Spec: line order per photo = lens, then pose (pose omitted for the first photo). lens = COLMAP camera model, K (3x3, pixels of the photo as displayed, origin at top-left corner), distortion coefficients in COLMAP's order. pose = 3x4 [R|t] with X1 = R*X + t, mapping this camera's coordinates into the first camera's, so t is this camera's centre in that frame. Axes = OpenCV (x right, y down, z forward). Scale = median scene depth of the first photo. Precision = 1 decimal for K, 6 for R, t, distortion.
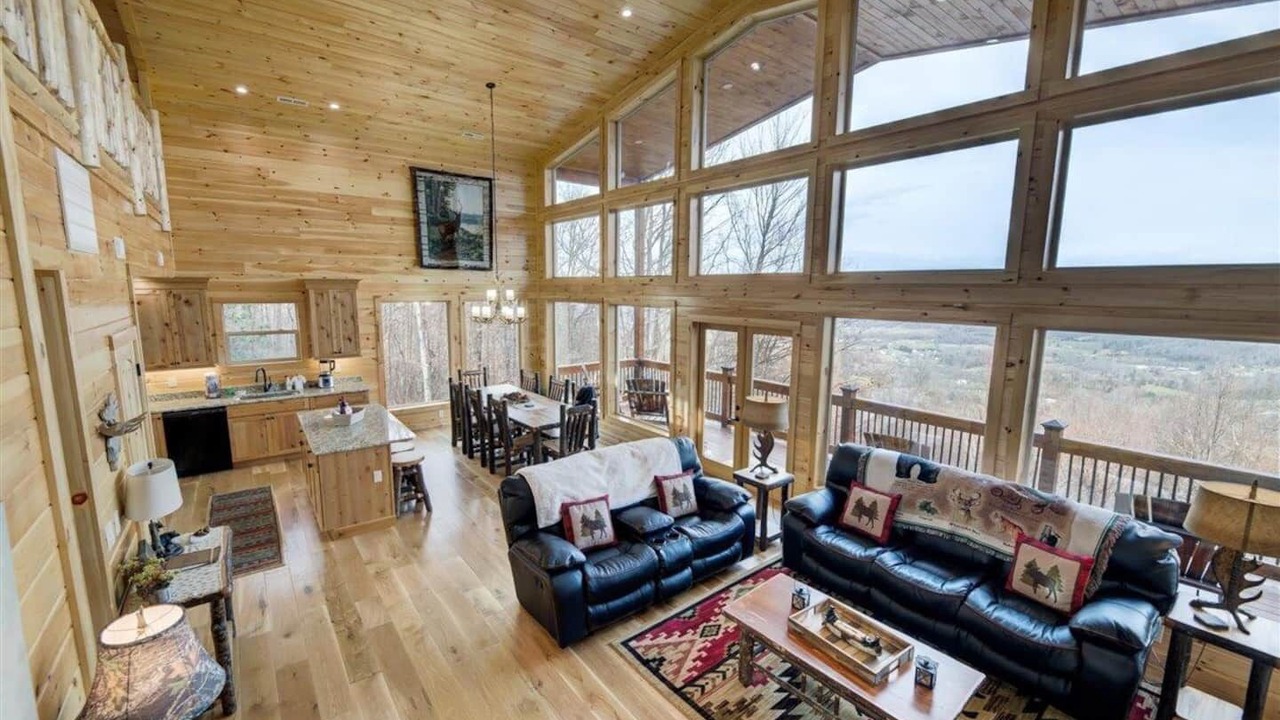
lens RADIAL K [[516.9, 0, 642.5], [0, 516.9, 363.8], [0, 0, 1]] dist [-0.002861, -0.001717]
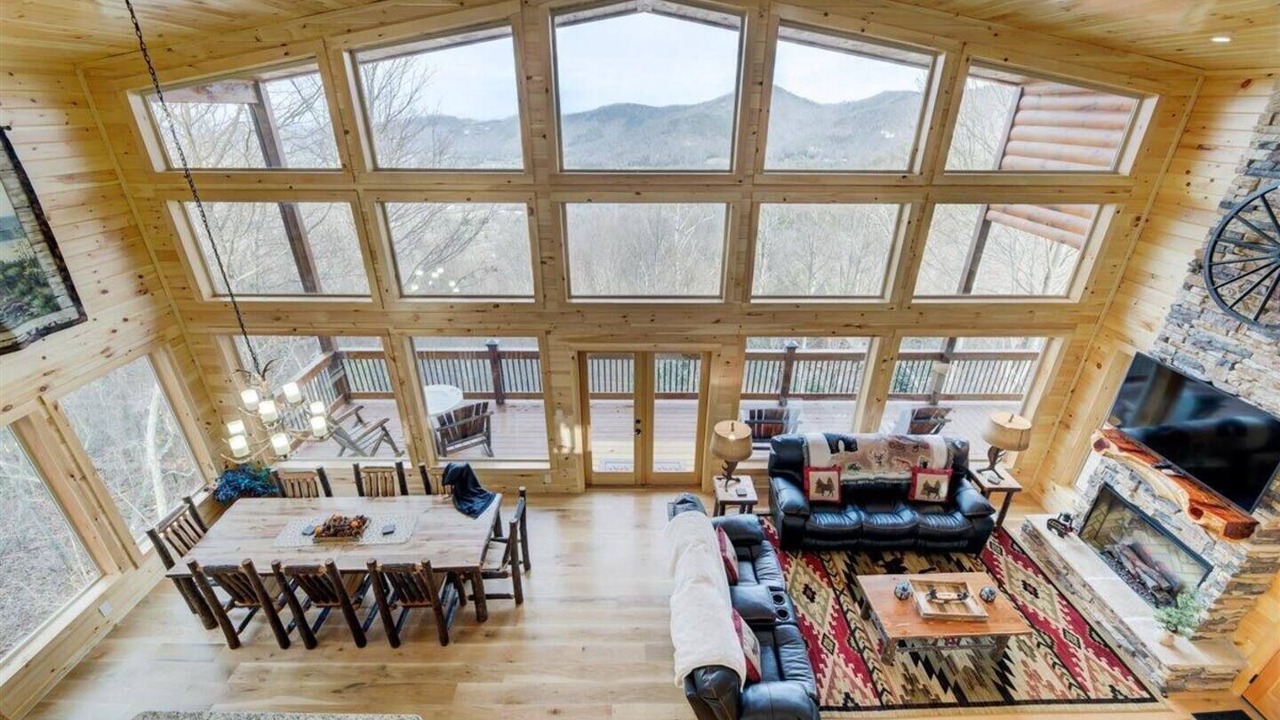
lens RADIAL K [[516.9, 0, 639.9], [0, 516.9, 360.7], [0, 0, 1]] dist [-0.002861, -0.001717]
pose [[0.613928, -0.350171, 0.707441, -0.433918], [0.115577, 0.926436, 0.358271, -0.344615], [-0.780855, -0.138188, 0.609237, 0.362463]]
